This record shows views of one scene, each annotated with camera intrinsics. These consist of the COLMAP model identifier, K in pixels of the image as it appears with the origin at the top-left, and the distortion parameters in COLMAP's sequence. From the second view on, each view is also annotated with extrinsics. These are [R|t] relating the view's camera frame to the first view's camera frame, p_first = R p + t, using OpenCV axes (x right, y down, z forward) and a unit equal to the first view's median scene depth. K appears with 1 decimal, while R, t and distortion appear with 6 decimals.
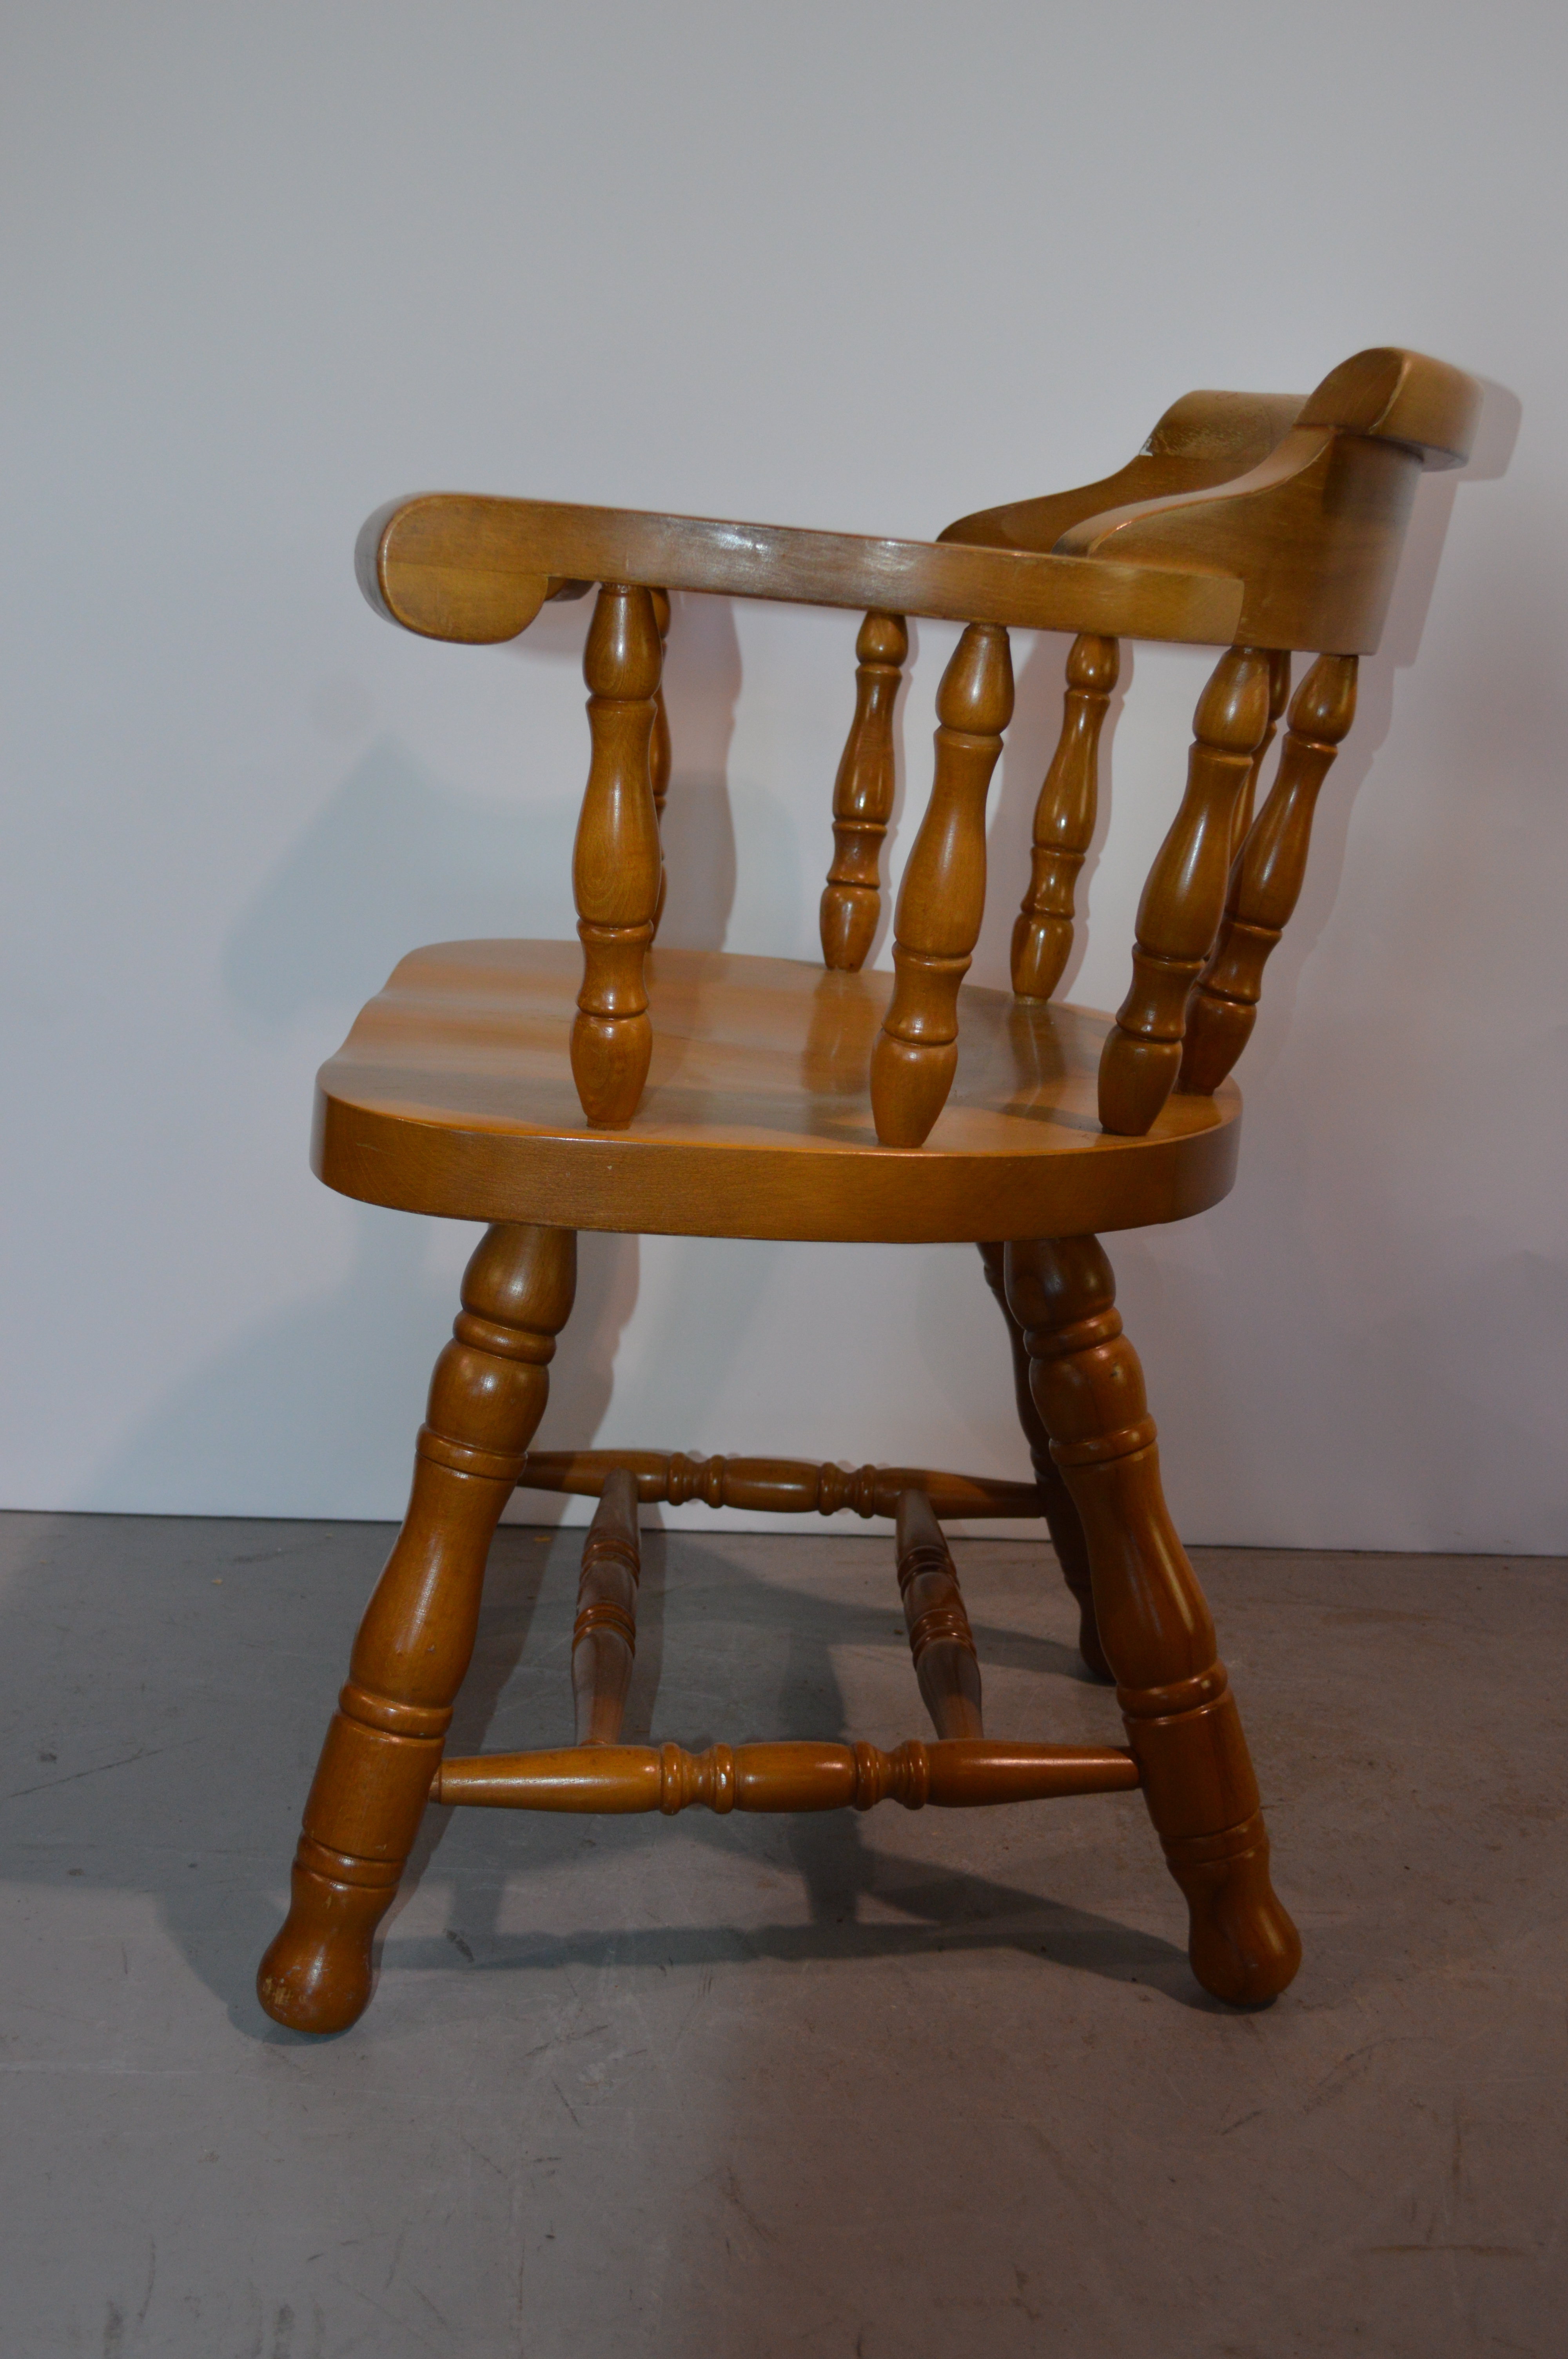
lens RADIAL K [[2838.7, 0, 784.0], [0, 2838.7, 1179.5], [0, 0, 1]] dist [-0.001213, 0.039846]
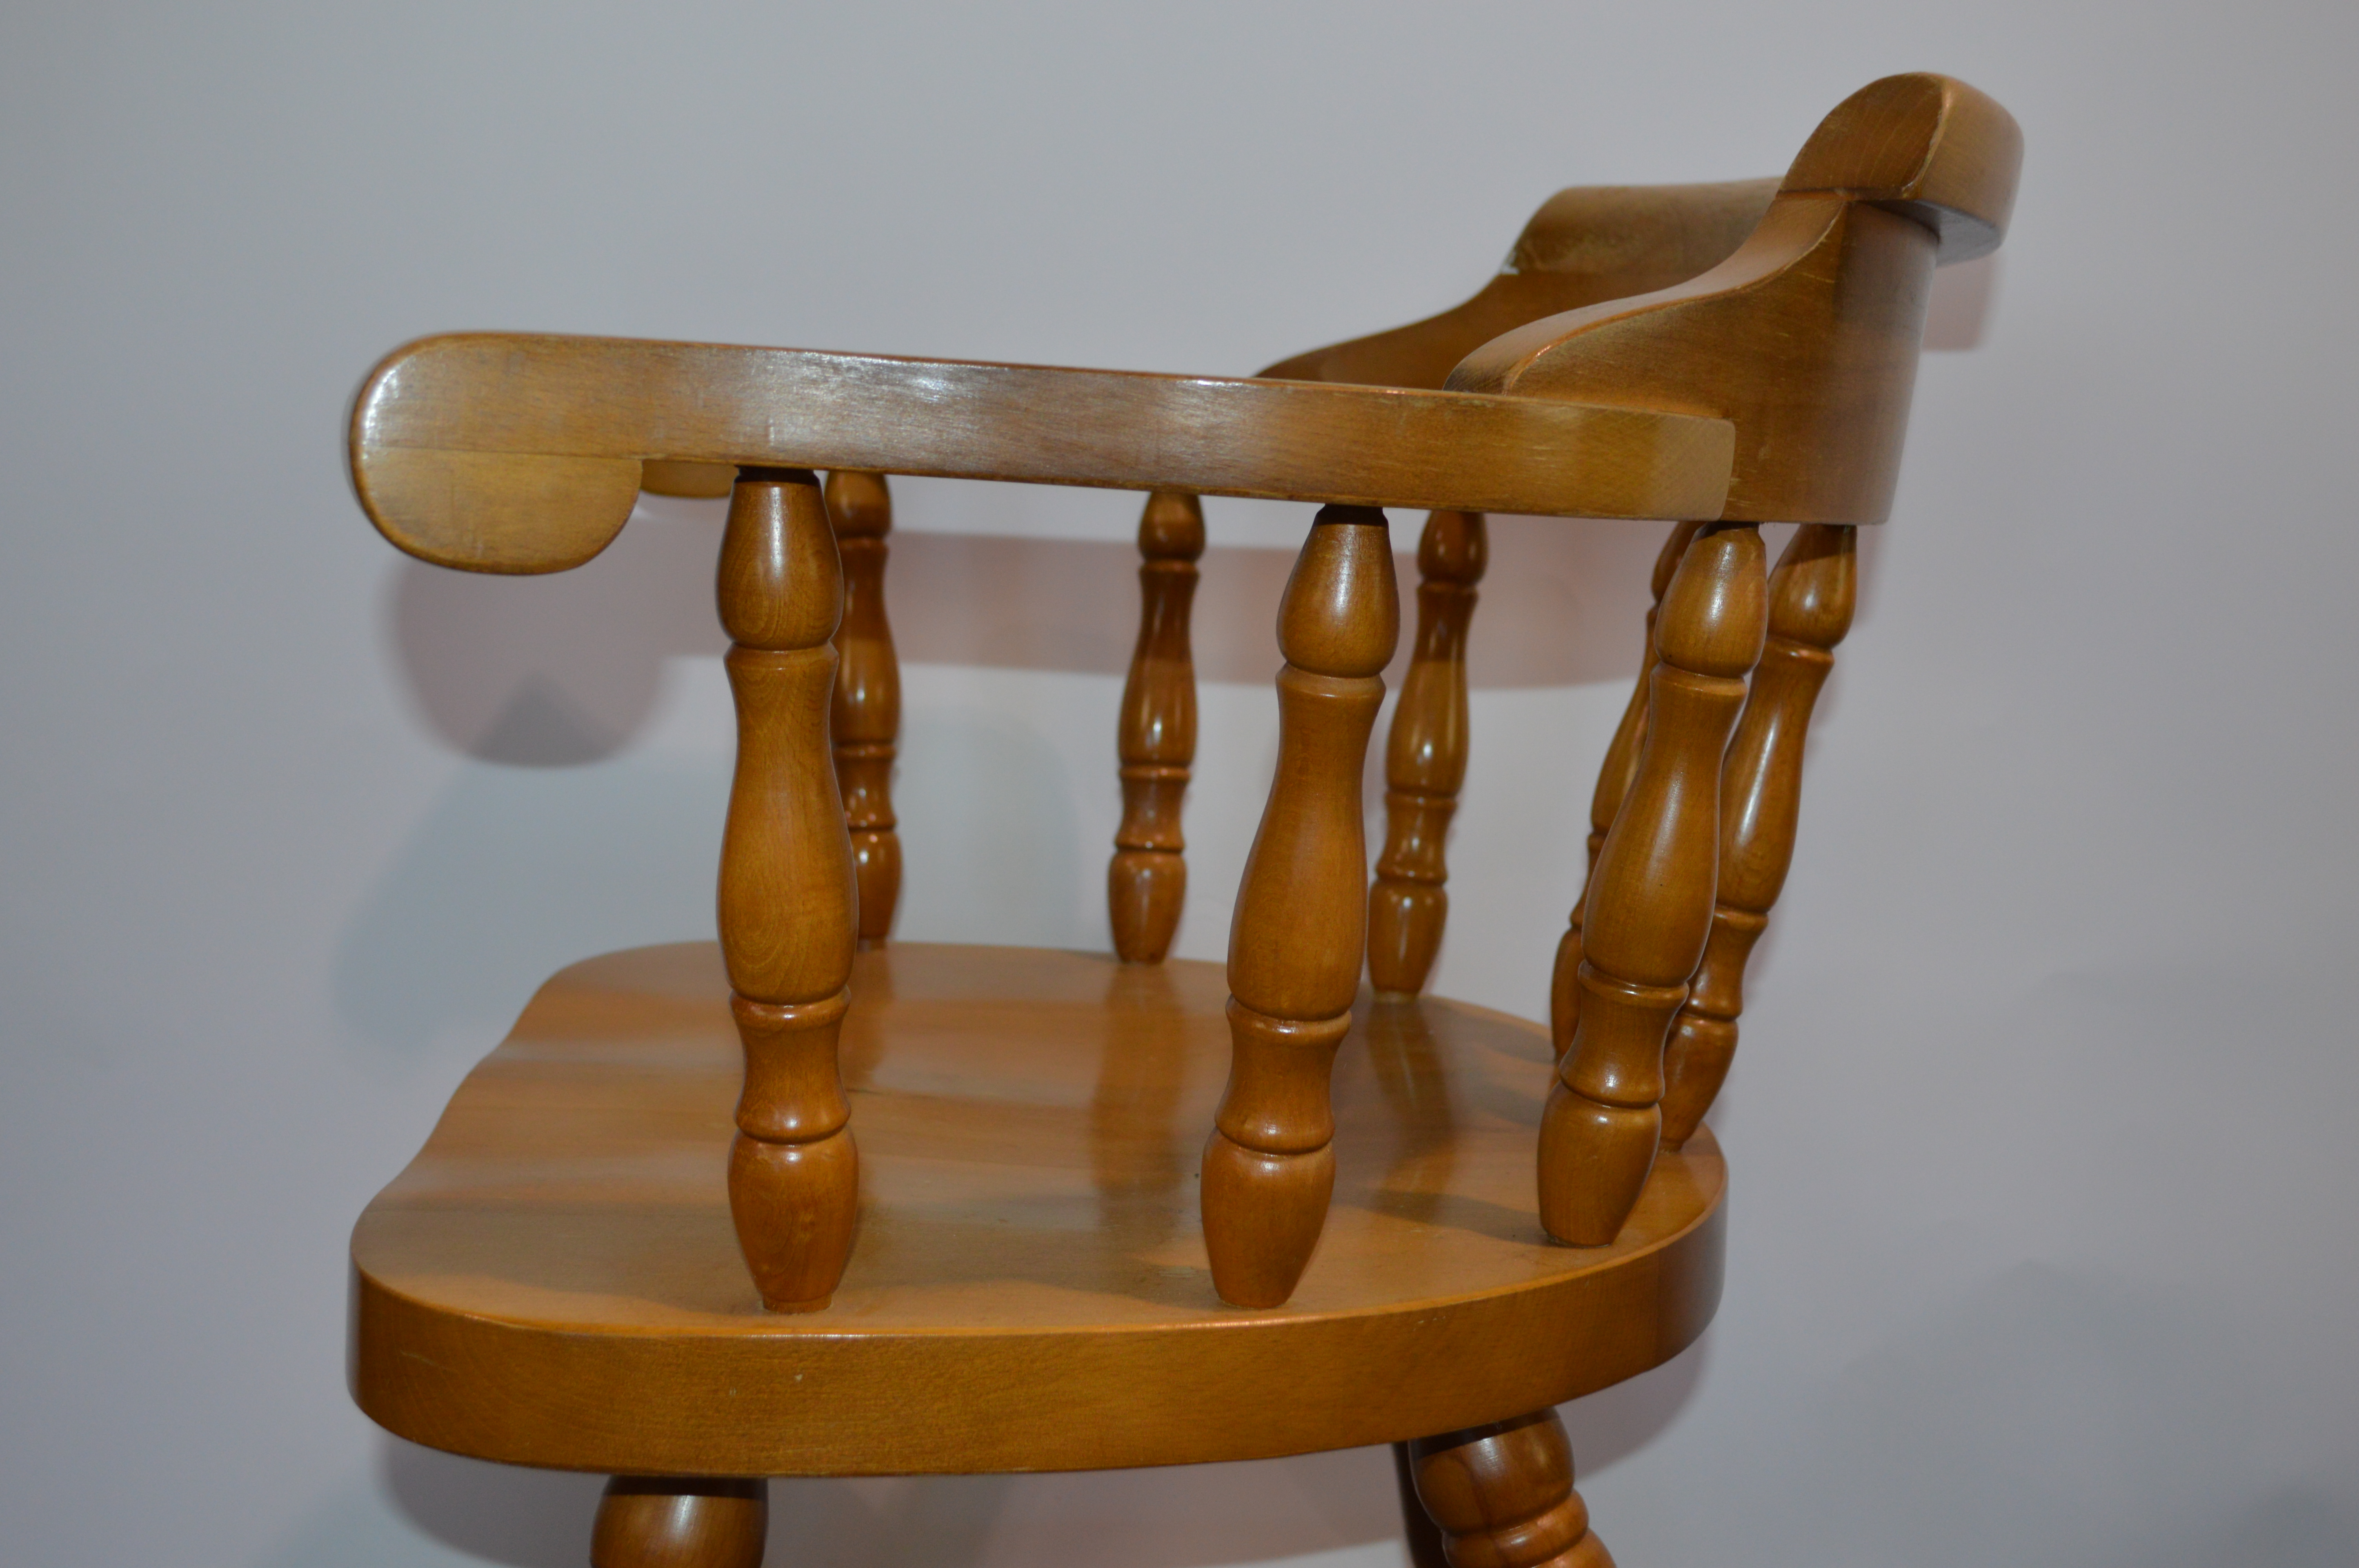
lens RADIAL K [[2729.4, 0, 1179.5], [0, 2729.4, 784.0], [0, 0, 1]] dist [-0.012374, -0.016346]
pose [[0.997993, -0.047729, 0.041611, 0.004120], [0.051311, 0.994641, -0.089755, -0.075995], [-0.037104, 0.091710, 0.995094, 0.377210]]
